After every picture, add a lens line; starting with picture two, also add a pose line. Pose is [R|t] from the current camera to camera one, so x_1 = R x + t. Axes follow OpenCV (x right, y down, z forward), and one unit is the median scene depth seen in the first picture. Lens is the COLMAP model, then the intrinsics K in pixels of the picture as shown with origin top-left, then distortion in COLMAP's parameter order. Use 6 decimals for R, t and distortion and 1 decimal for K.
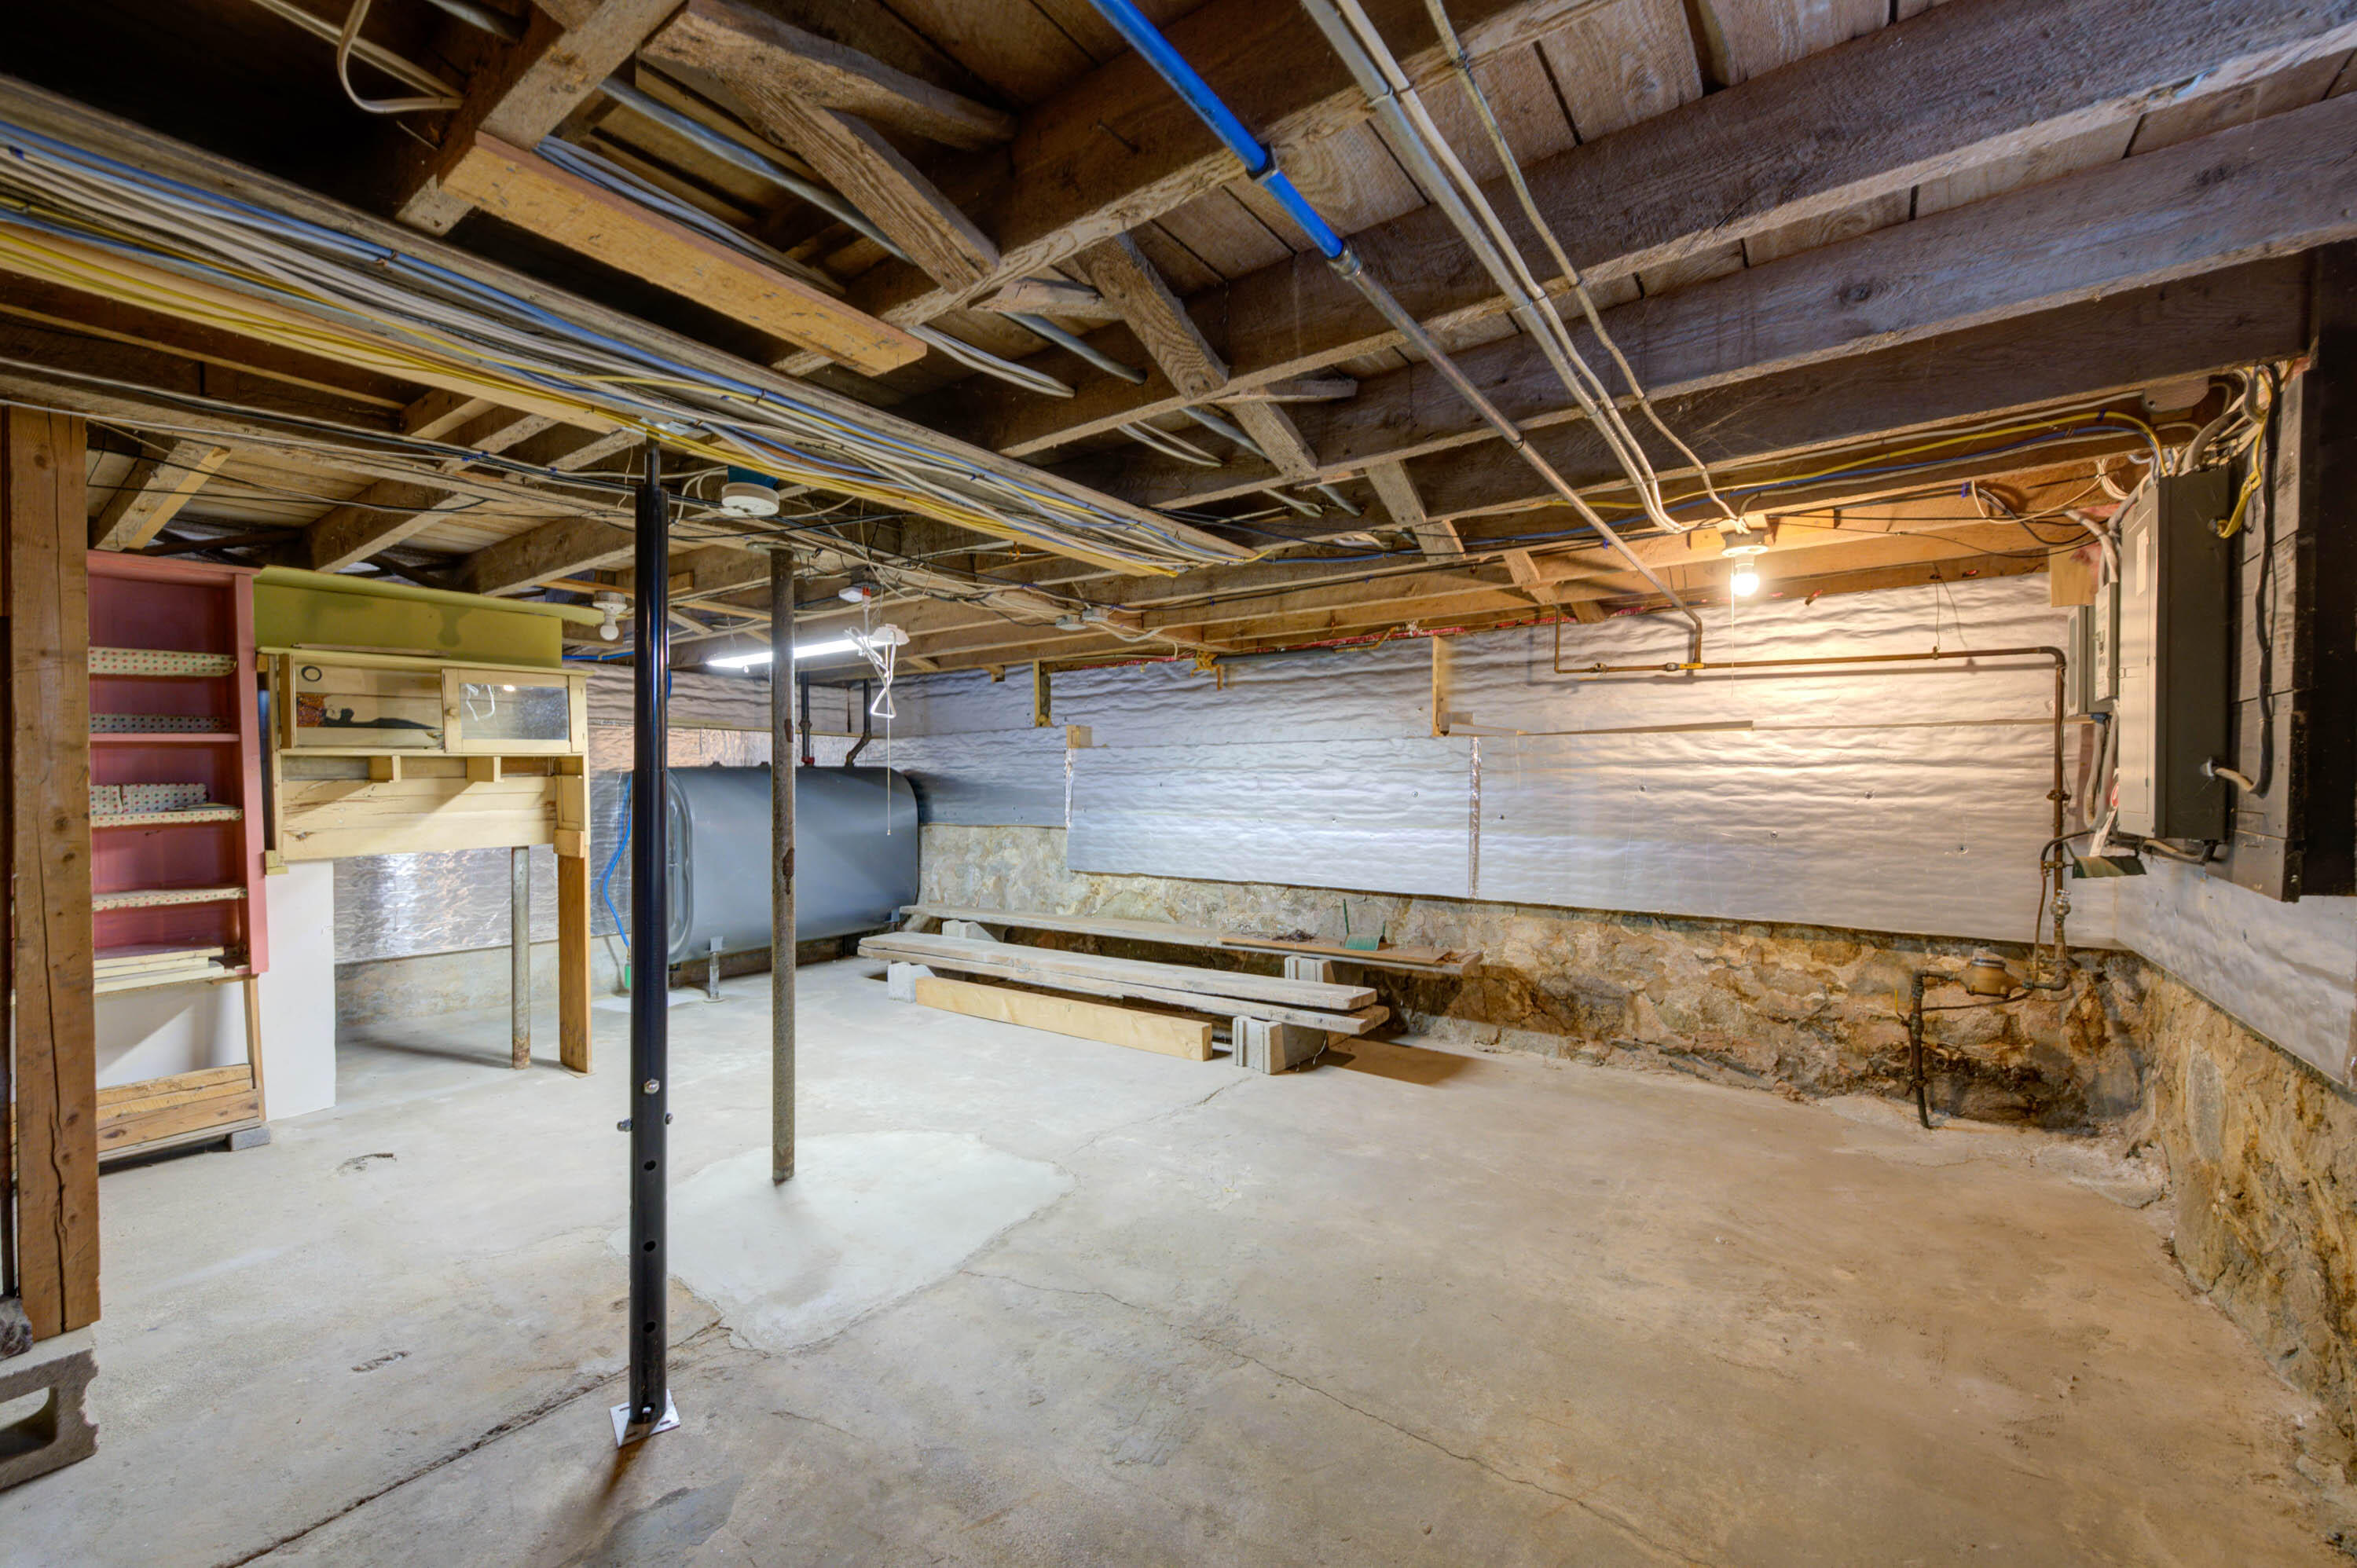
lens RADIAL K [[941.7, 0, 1172.9], [0, 941.7, 789.3], [0, 0, 1]] dist [-0.001226, -0.000532]
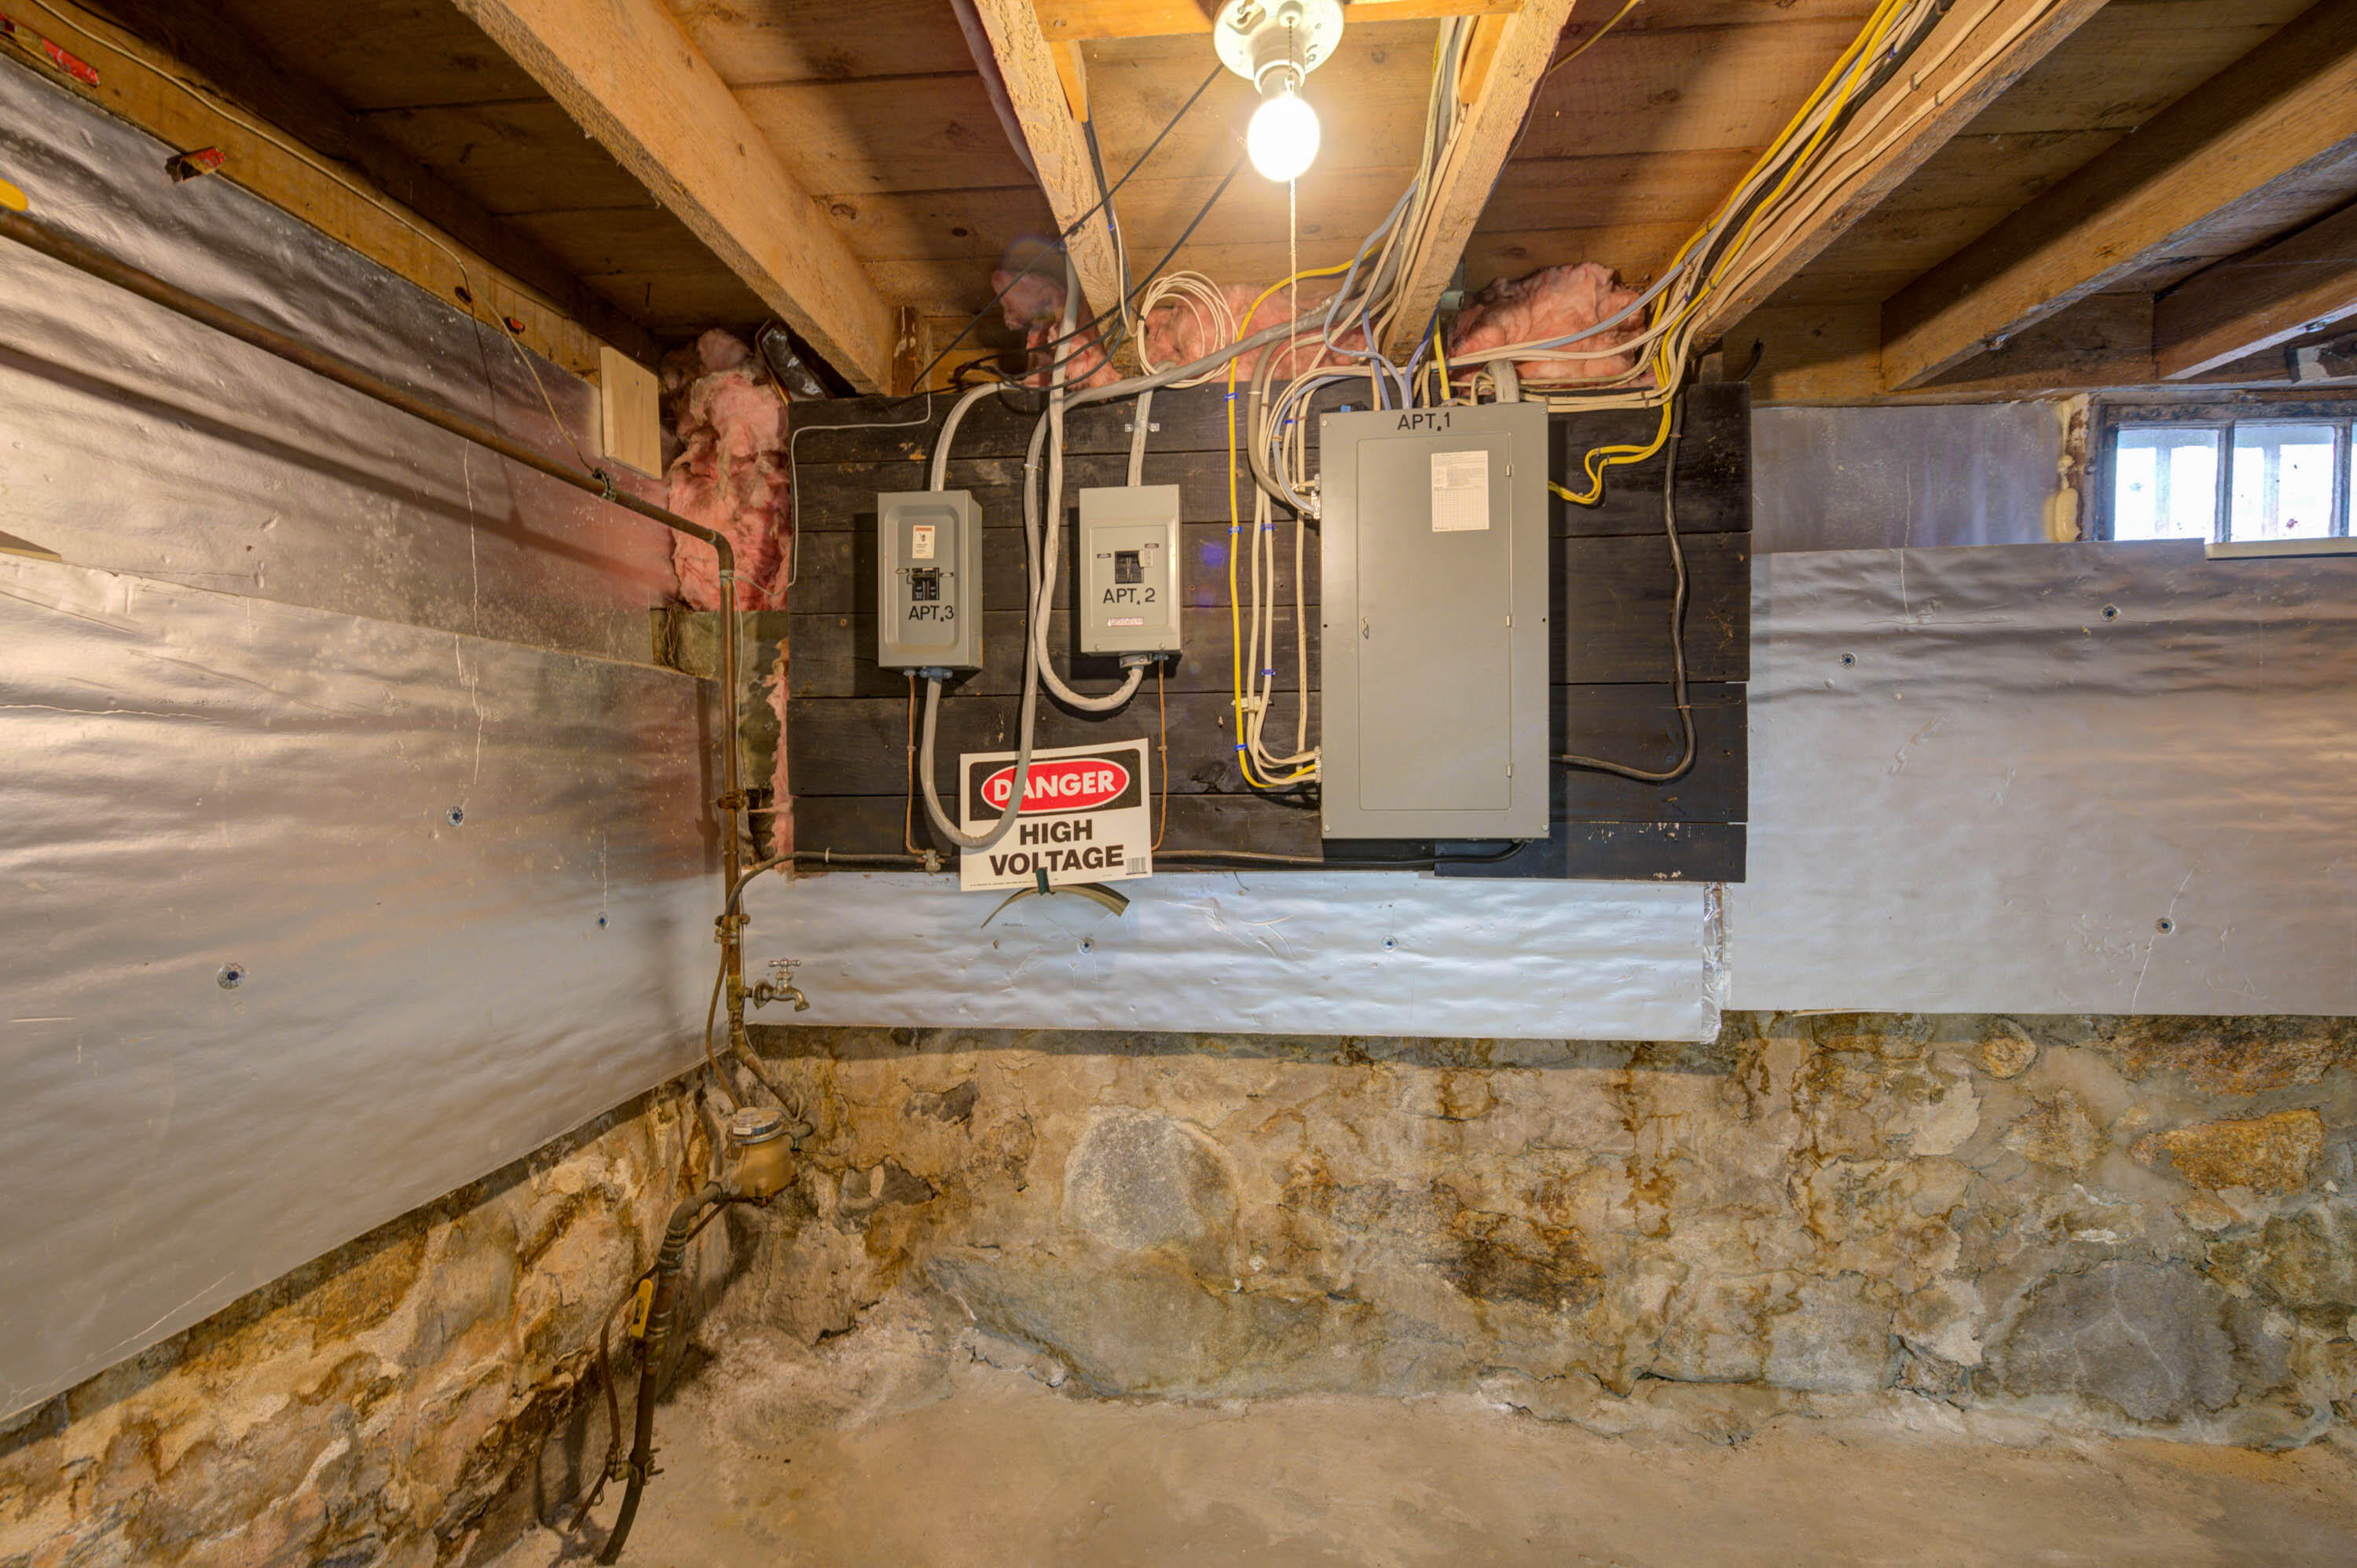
lens RADIAL K [[941.7, 0, 1172.5], [0, 941.7, 780.5], [0, 0, 1]] dist [-0.001226, -0.000532]
pose [[-0.512292, -0.005696, 0.858792, 0.267719], [0.017739, 0.999694, 0.017213, -0.008157], [-0.858628, 0.024052, -0.512034, 0.910549]]
